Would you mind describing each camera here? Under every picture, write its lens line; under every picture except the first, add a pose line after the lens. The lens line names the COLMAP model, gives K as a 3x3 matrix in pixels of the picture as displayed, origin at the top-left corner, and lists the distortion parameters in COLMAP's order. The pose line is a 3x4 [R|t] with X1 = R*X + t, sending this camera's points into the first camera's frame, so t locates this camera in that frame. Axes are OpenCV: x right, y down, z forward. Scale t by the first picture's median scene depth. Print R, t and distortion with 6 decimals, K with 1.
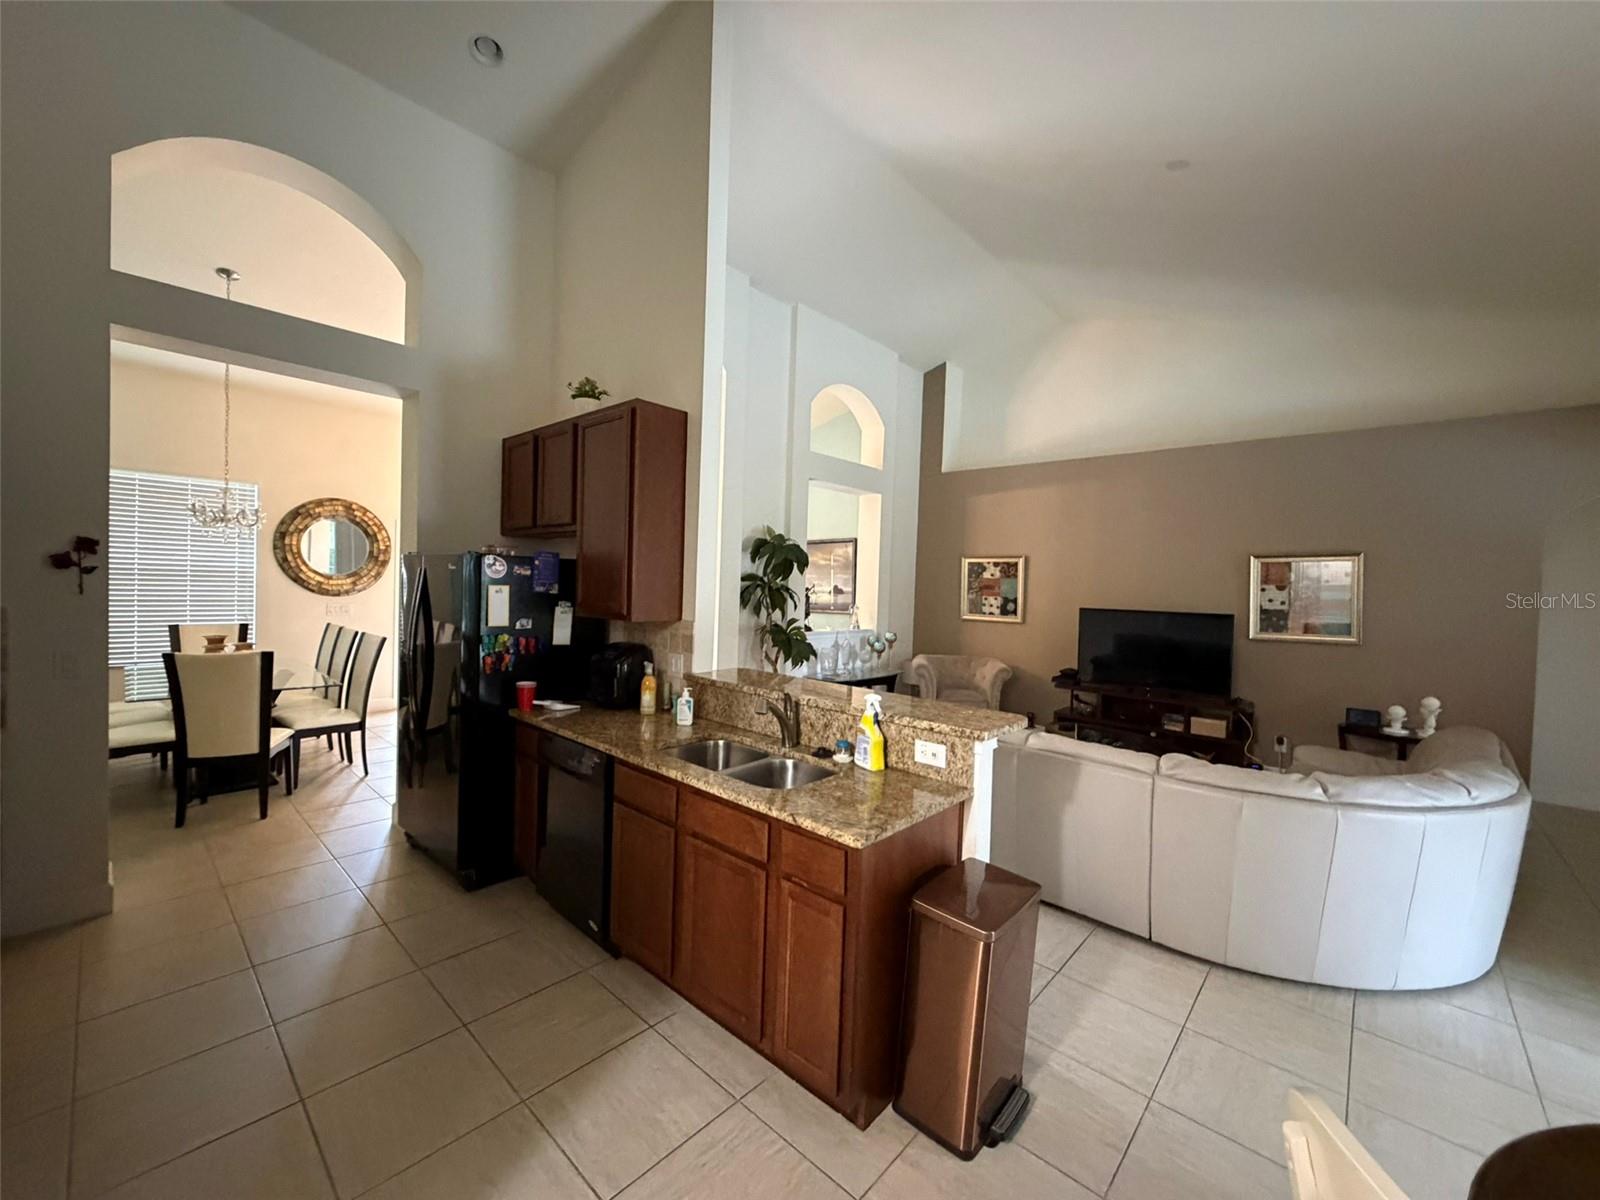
lens RADIAL K [[634.5, 0, 793.6], [0, 634.5, 599.4], [0, 0, 1]] dist [-0.000157, -0.000446]
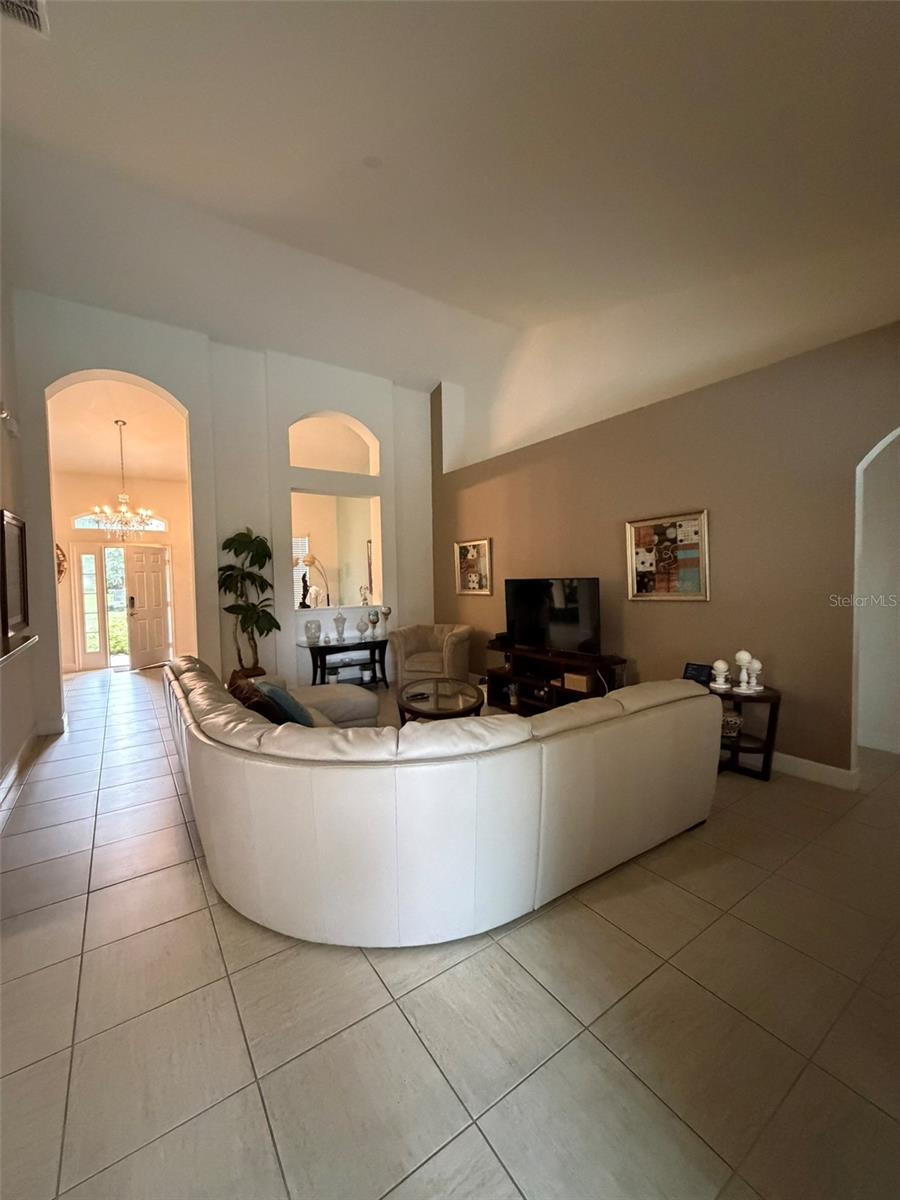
lens RADIAL K [[475.9, 0, 450.9], [0, 475.9, 599.4], [0, 0, 1]] dist [-0.000157, -0.000446]
pose [[0.973496, -0.039841, -0.225205, 0.489633], [0.044488, 0.998888, 0.015599, 0.028475], [0.224333, -0.025205, 0.974186, 0.122849]]
